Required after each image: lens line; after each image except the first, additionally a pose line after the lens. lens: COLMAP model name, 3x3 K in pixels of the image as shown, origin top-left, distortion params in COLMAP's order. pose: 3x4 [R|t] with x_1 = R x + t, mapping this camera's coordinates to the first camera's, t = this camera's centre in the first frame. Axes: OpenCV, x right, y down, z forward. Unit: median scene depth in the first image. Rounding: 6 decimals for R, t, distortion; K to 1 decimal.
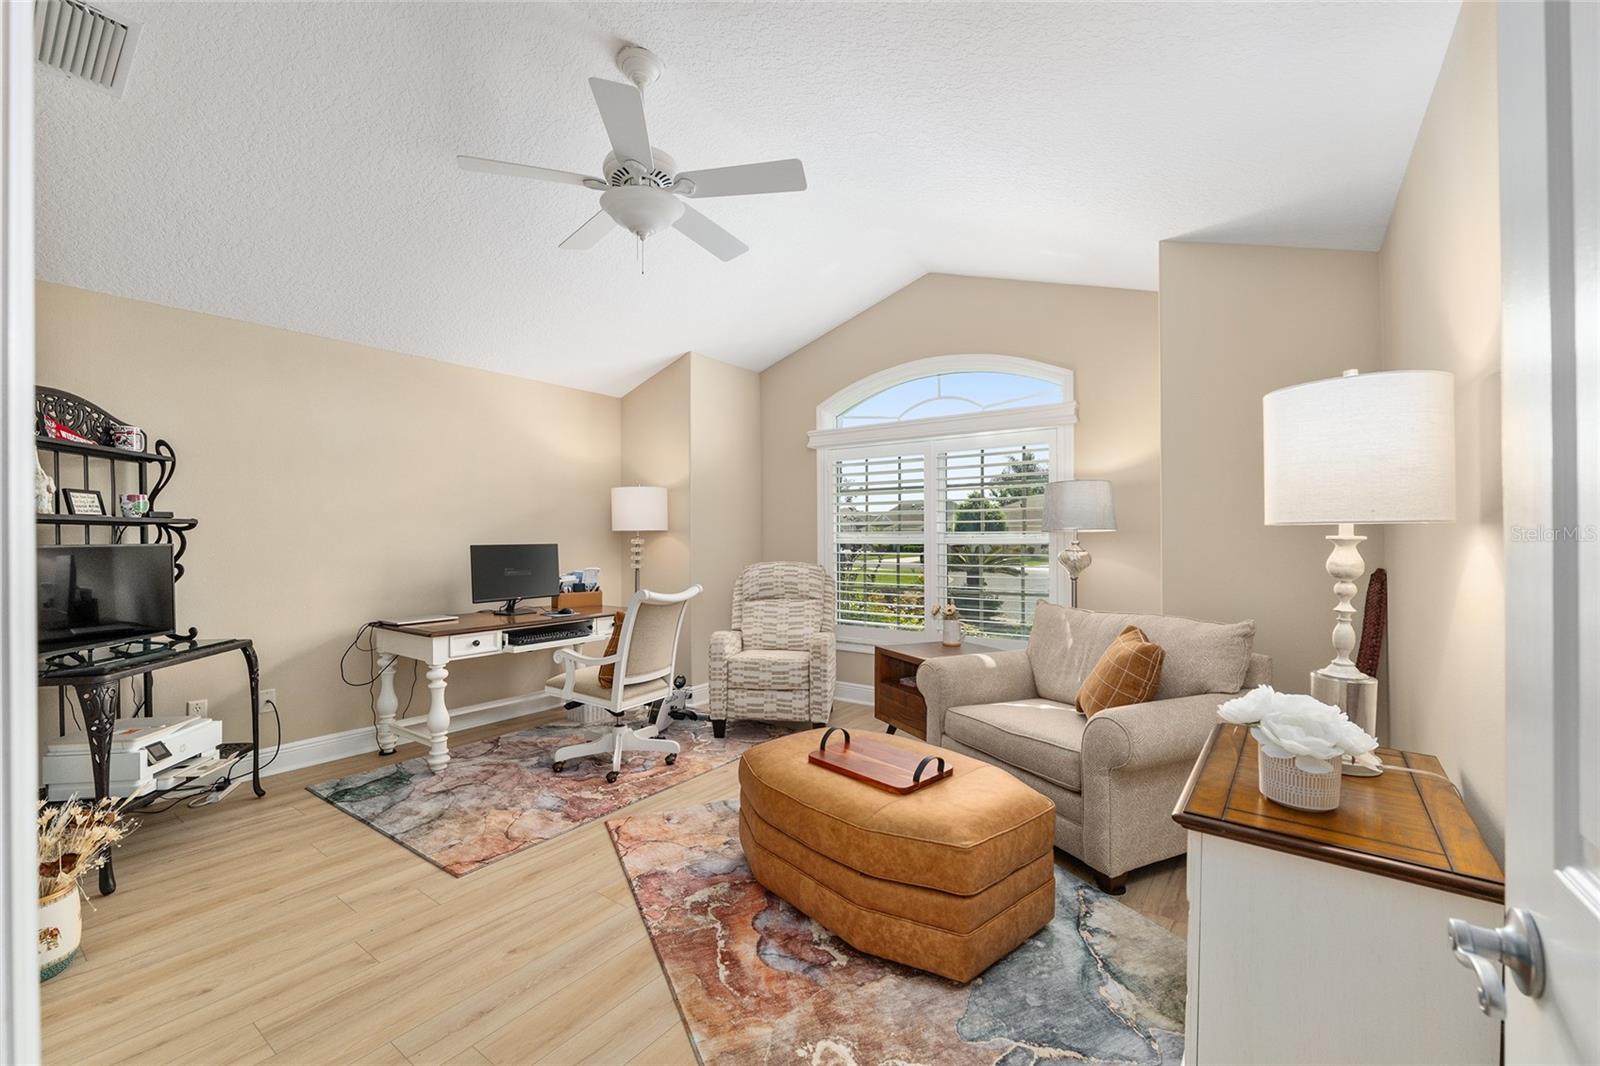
lens RADIAL K [[671.6, 0, 800.0], [0, 671.6, 533.0], [0, 0, 1]] dist [-0.002060, -0.000095]
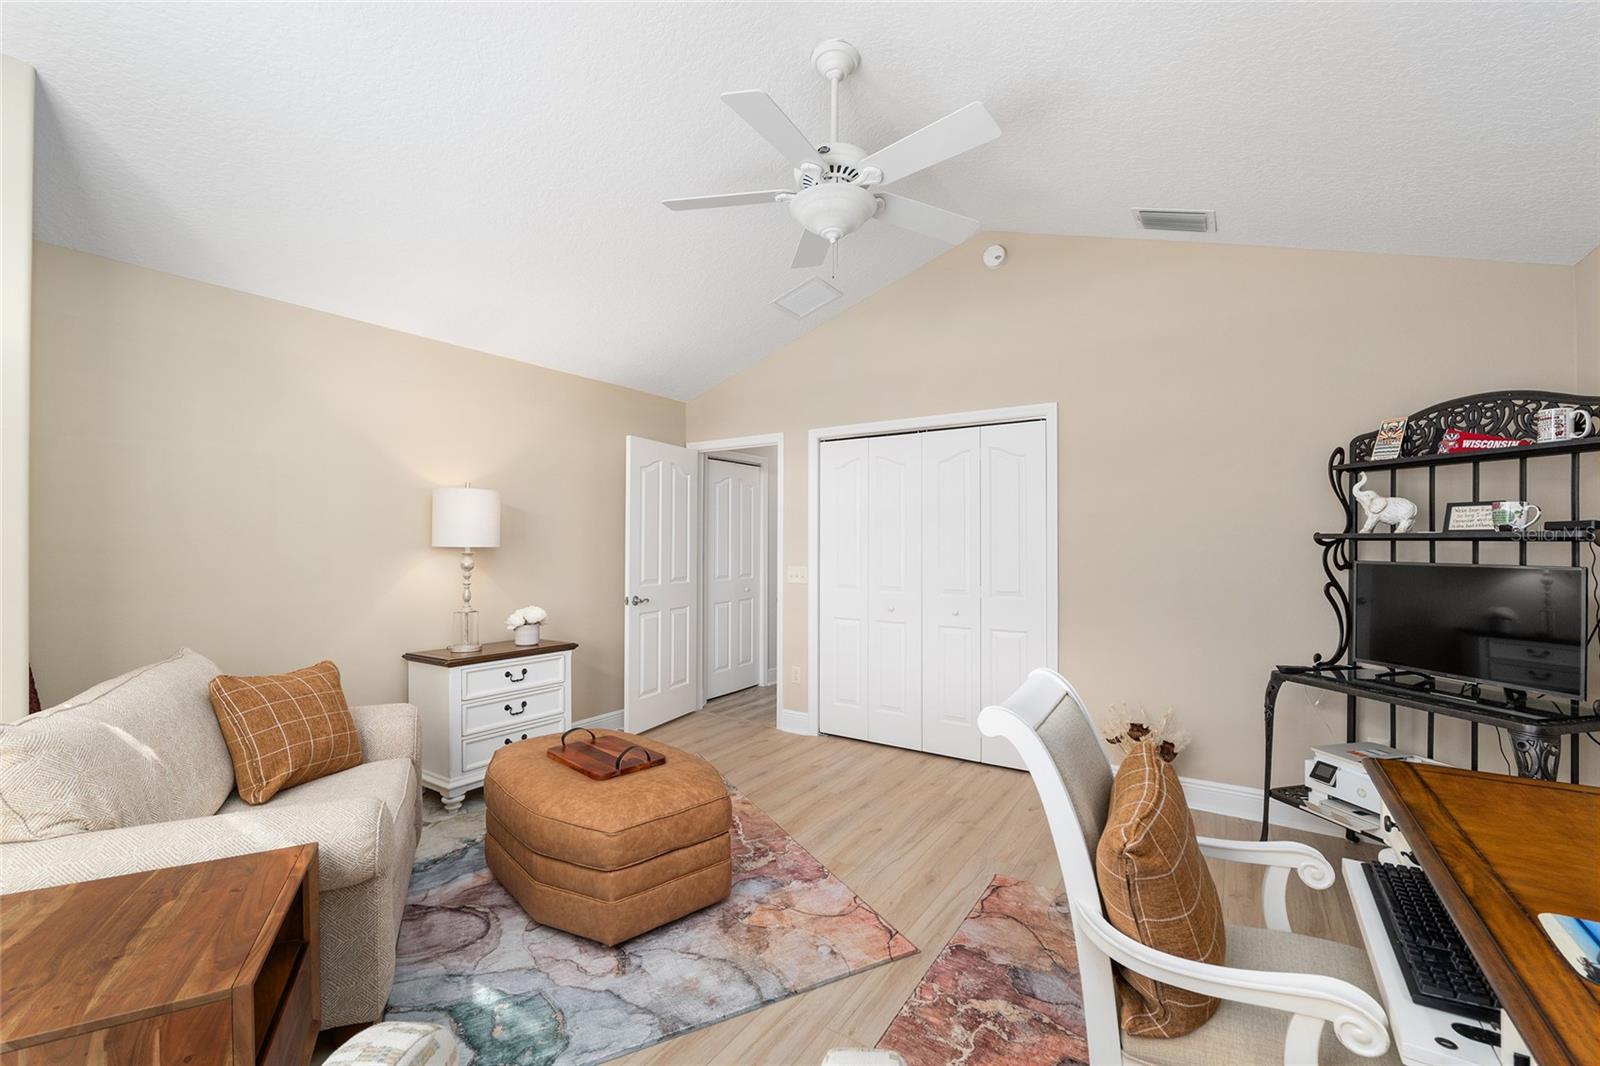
lens RADIAL K [[671.6, 0, 800.0], [0, 671.6, 533.0], [0, 0, 1]] dist [-0.002060, -0.000095]
pose [[-0.998970, 0.000975, -0.045374, -0.092221], [0.001503, 0.999931, -0.011612, -0.009664], [0.045359, -0.011669, -0.998903, 1.244055]]
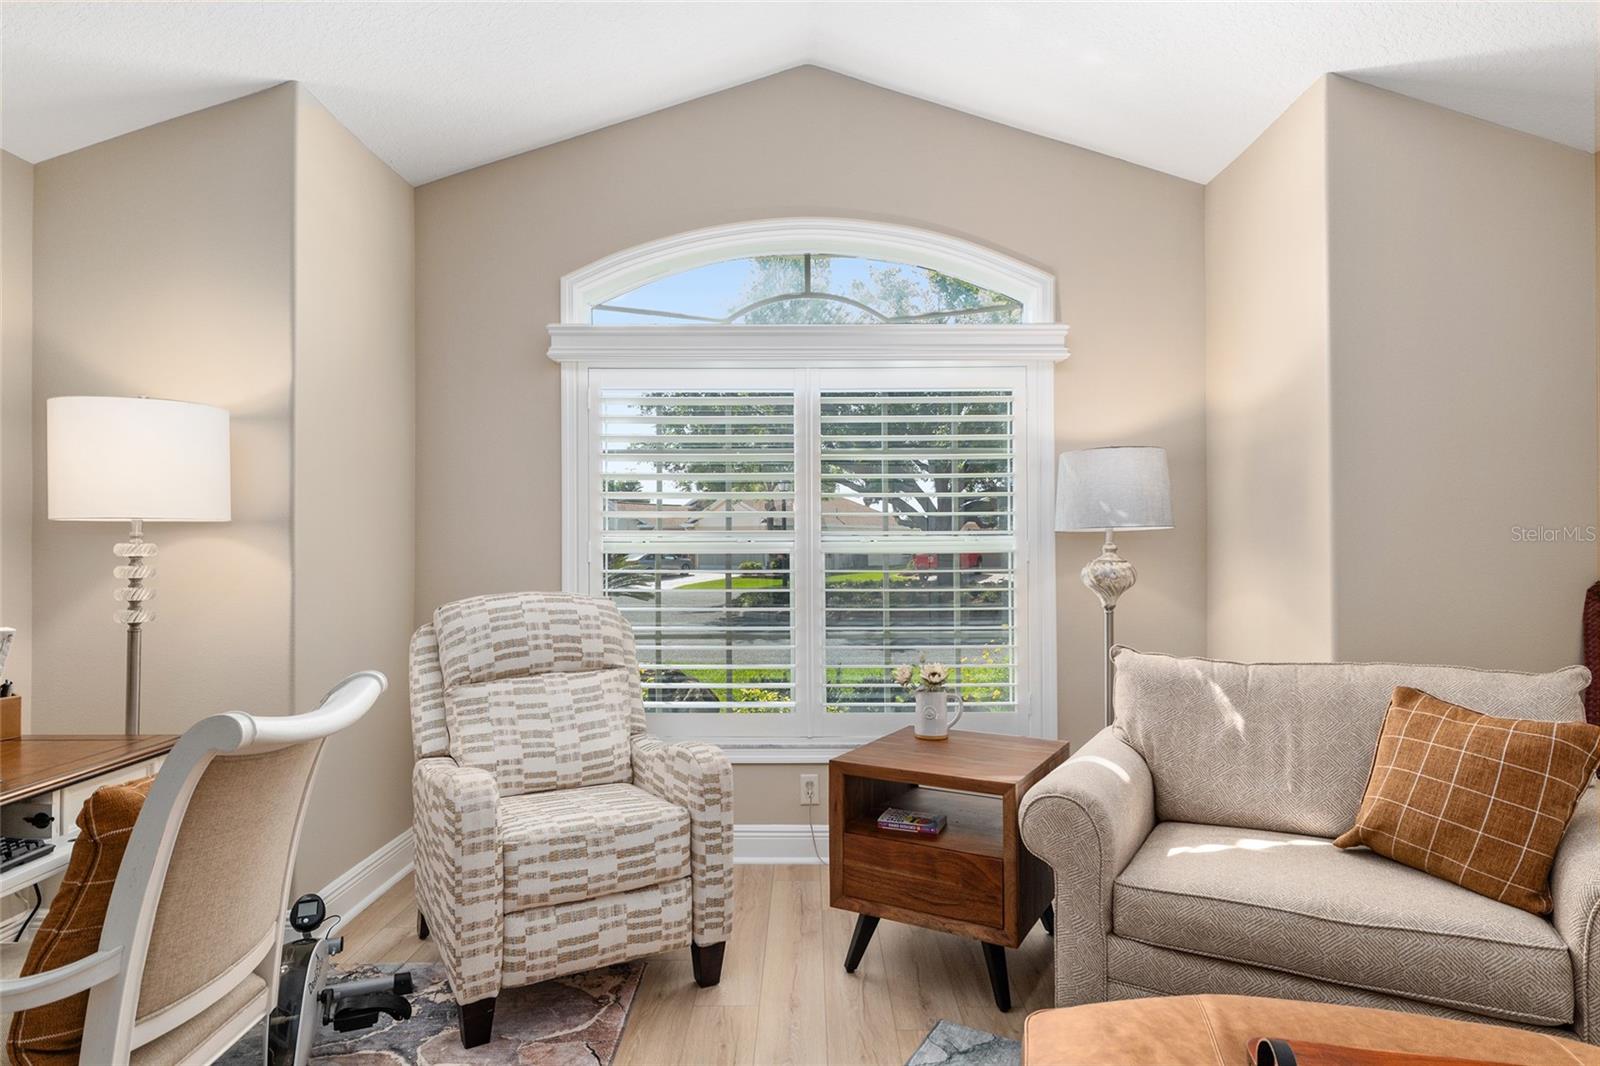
lens RADIAL K [[896.6, 0, 800.0], [0, 896.6, 533.0], [0, 0, 1]] dist [0.005322, -0.000877]
pose [[0.811505, 0.009150, 0.584274, -0.280518], [-0.004069, 0.999942, -0.010009, 0.008689], [-0.584331, 0.005746, 0.811495, 0.462972]]
